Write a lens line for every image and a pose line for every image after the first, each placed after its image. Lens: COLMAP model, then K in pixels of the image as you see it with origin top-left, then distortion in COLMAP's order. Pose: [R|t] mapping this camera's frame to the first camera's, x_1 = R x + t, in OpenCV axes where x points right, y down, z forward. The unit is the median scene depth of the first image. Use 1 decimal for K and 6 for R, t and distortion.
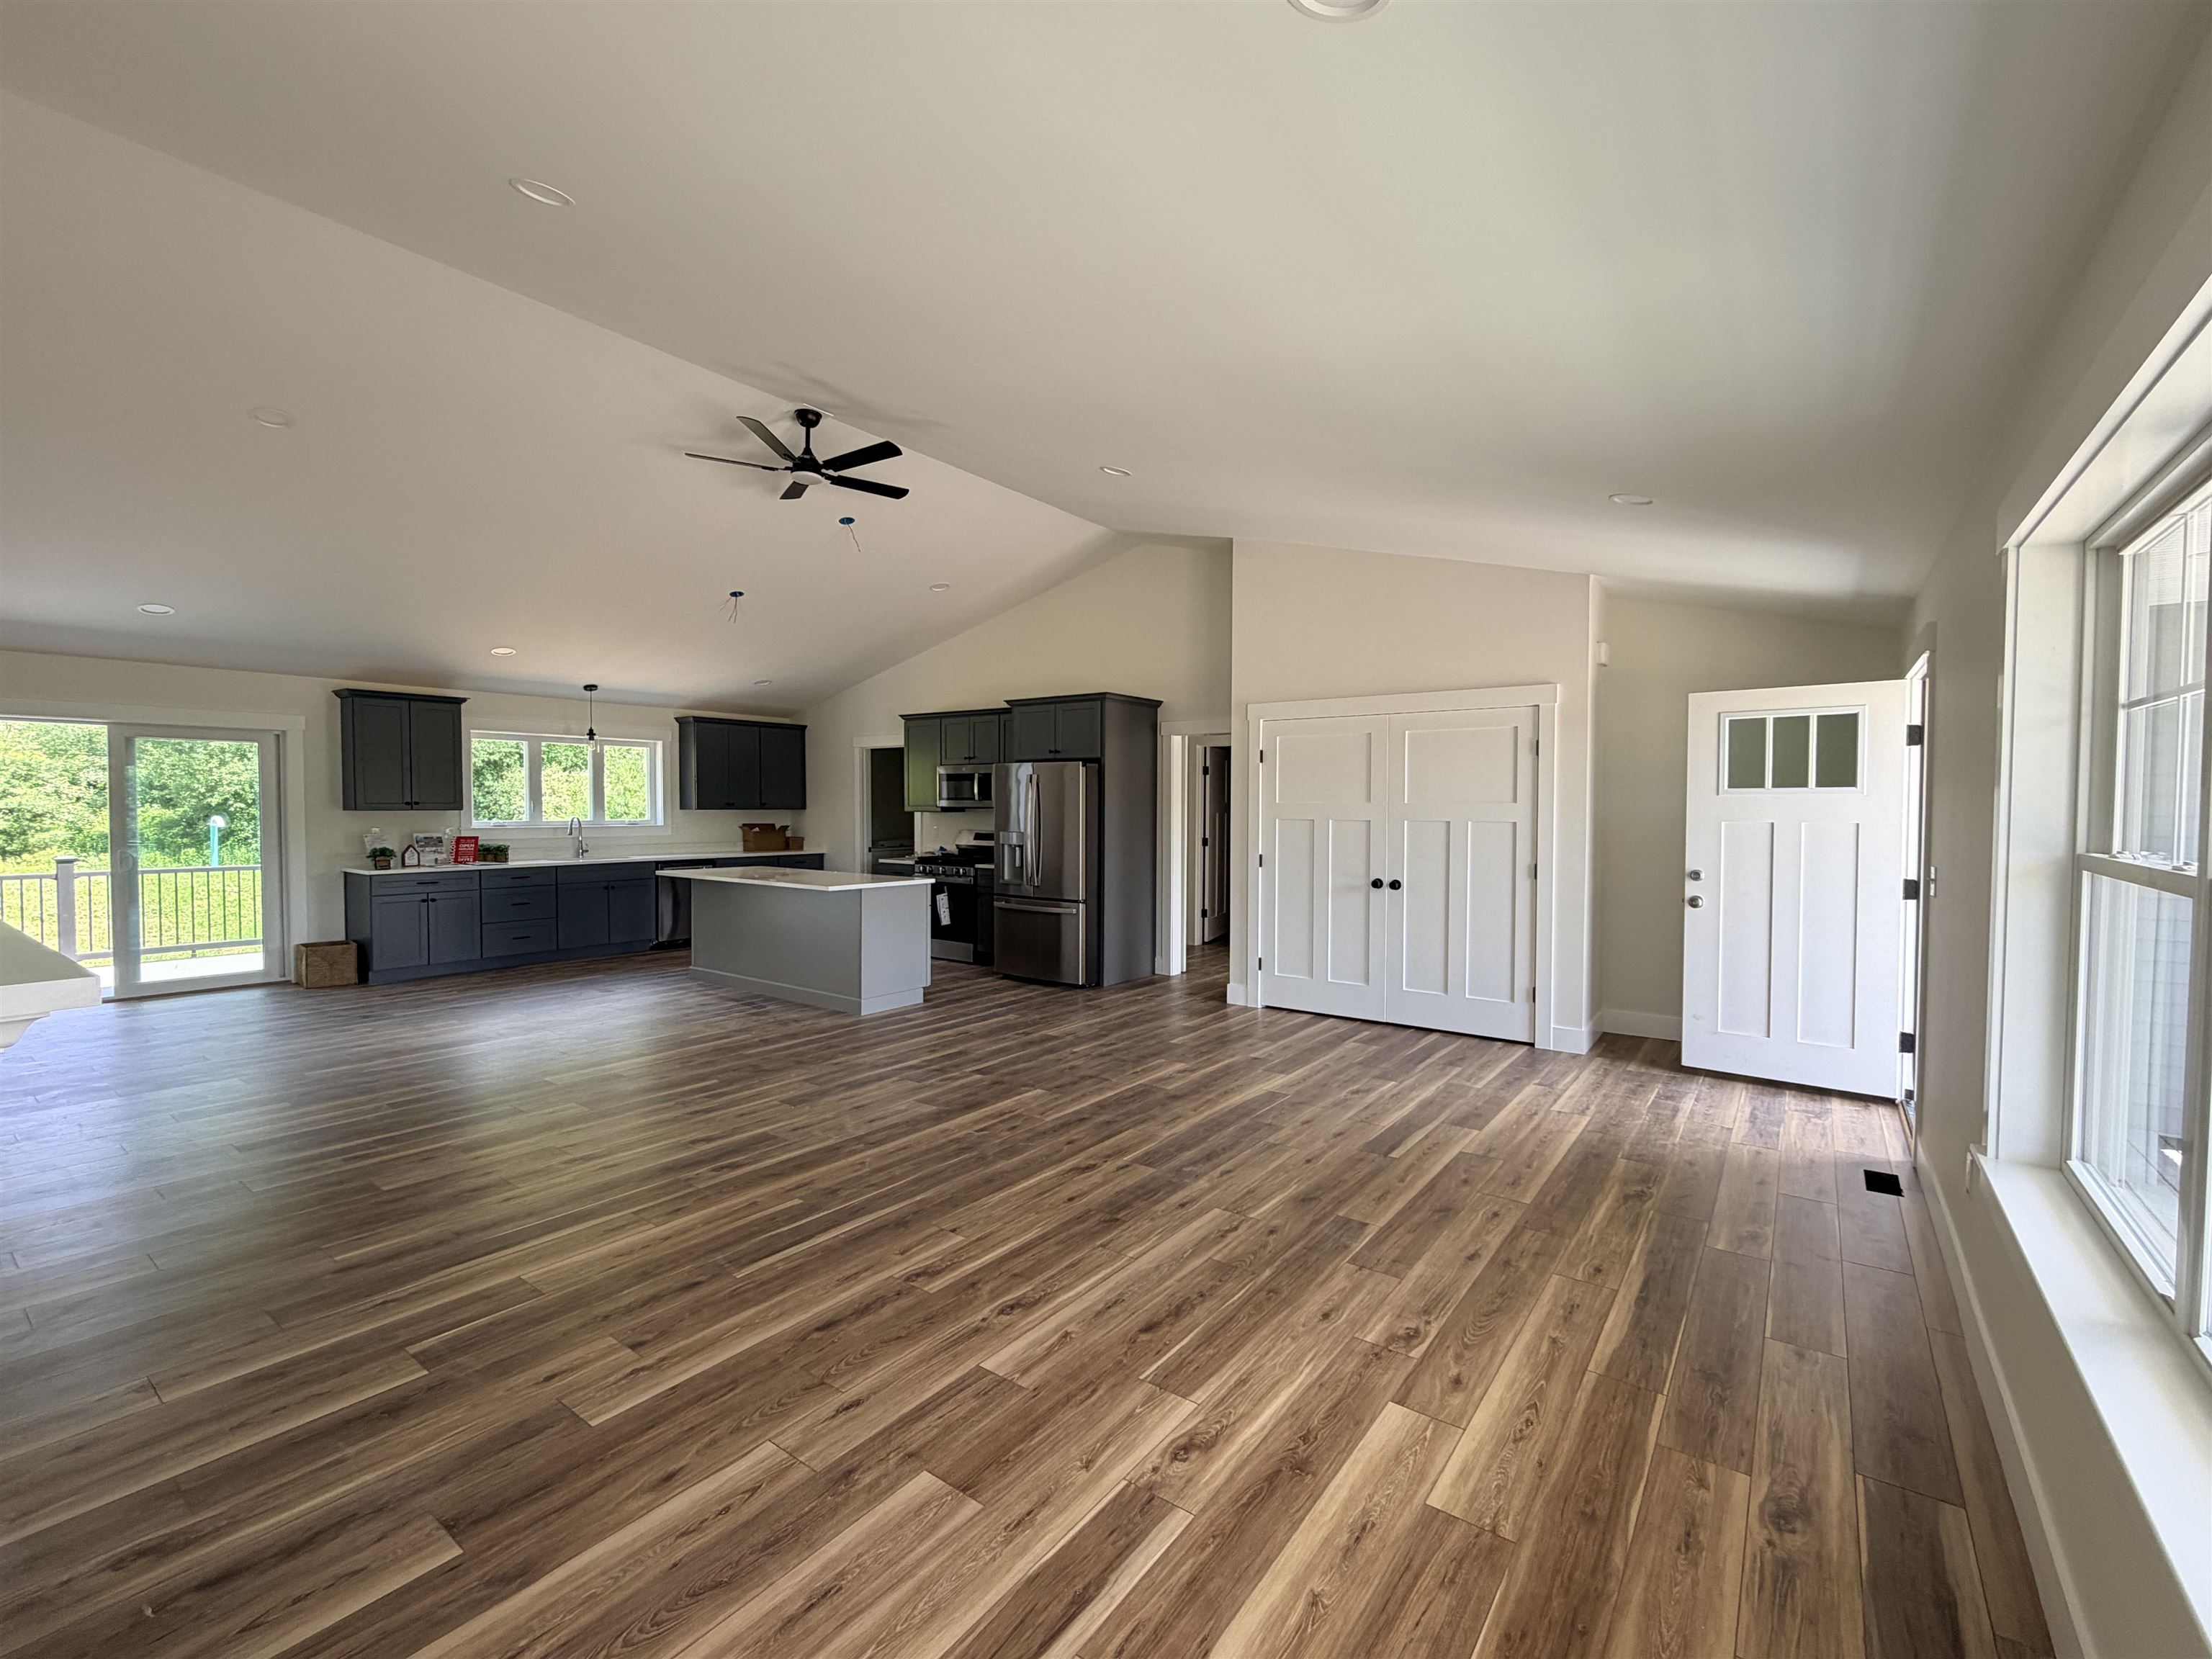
lens RADIAL K [[962.4, 0, 1100.7], [0, 962.4, 832.7], [0, 0, 1]] dist [-0.000108, 0.000302]
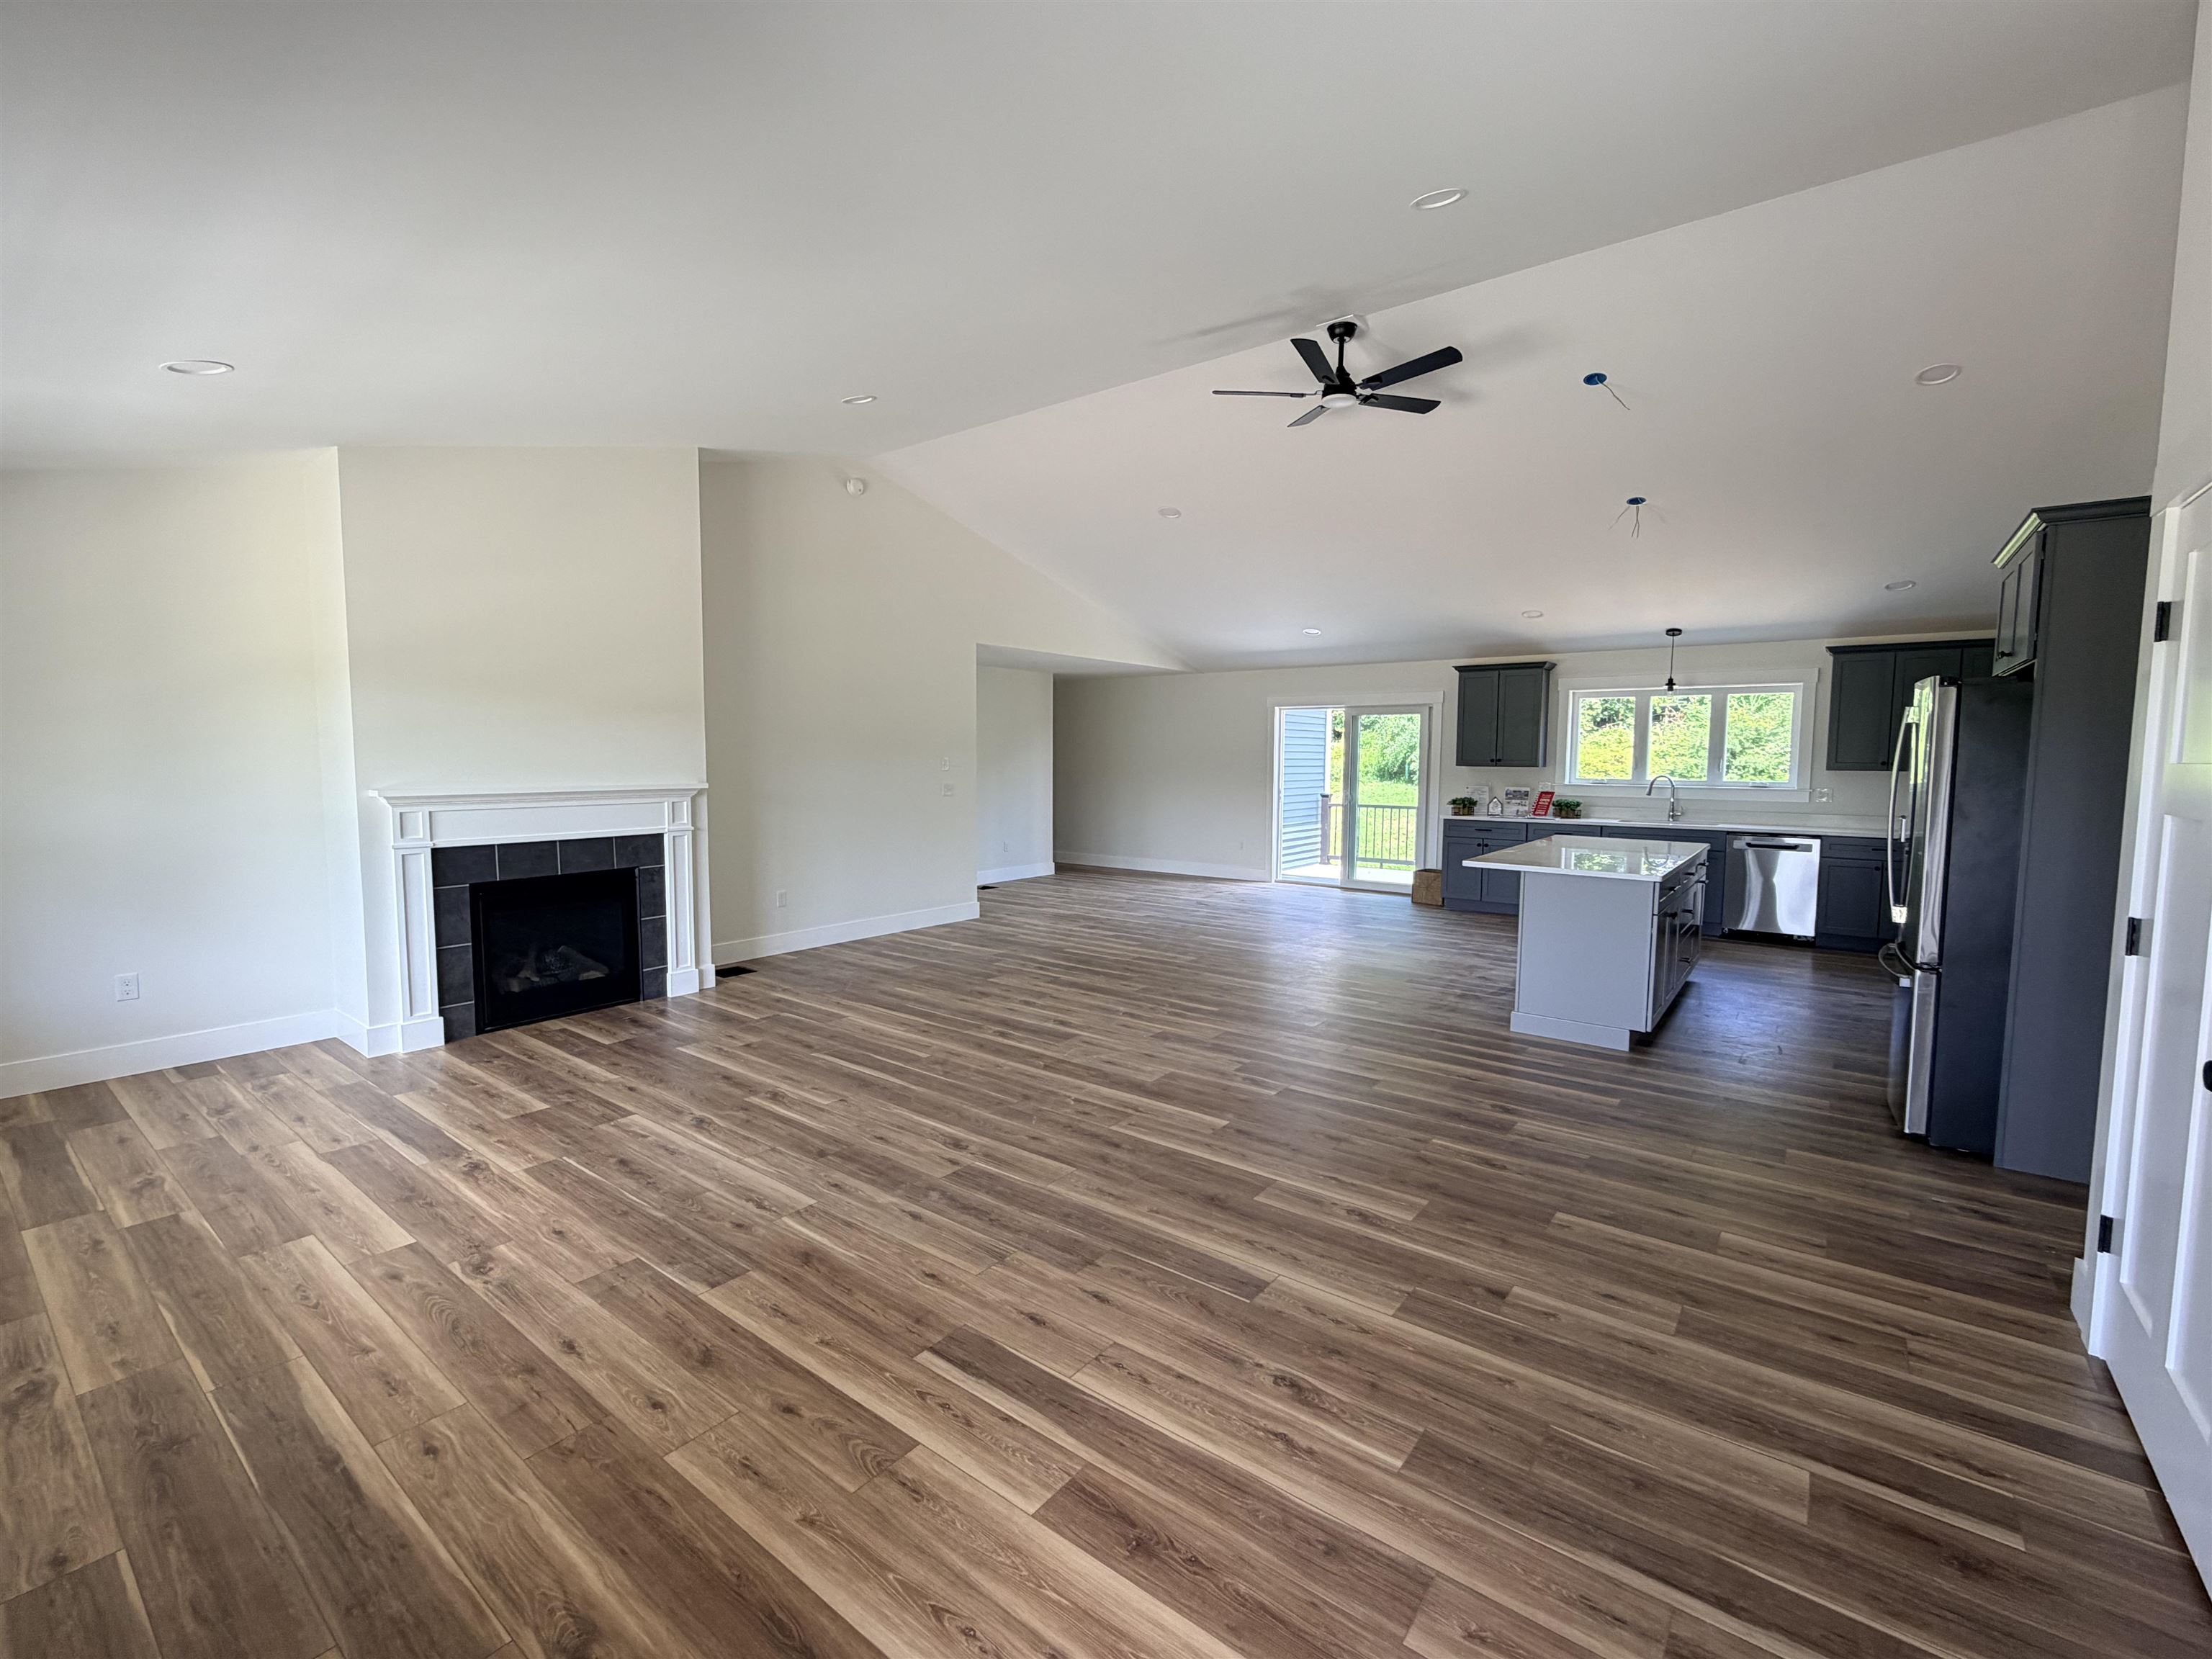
lens RADIAL K [[962.4, 0, 1108.4], [0, 962.4, 828.0], [0, 0, 1]] dist [-0.000108, 0.000302]
pose [[-0.020524, 0.072732, -0.997140, 0.937997], [-0.036518, 0.996630, 0.073447, -0.037000], [0.999122, 0.037921, -0.017799, 1.202146]]
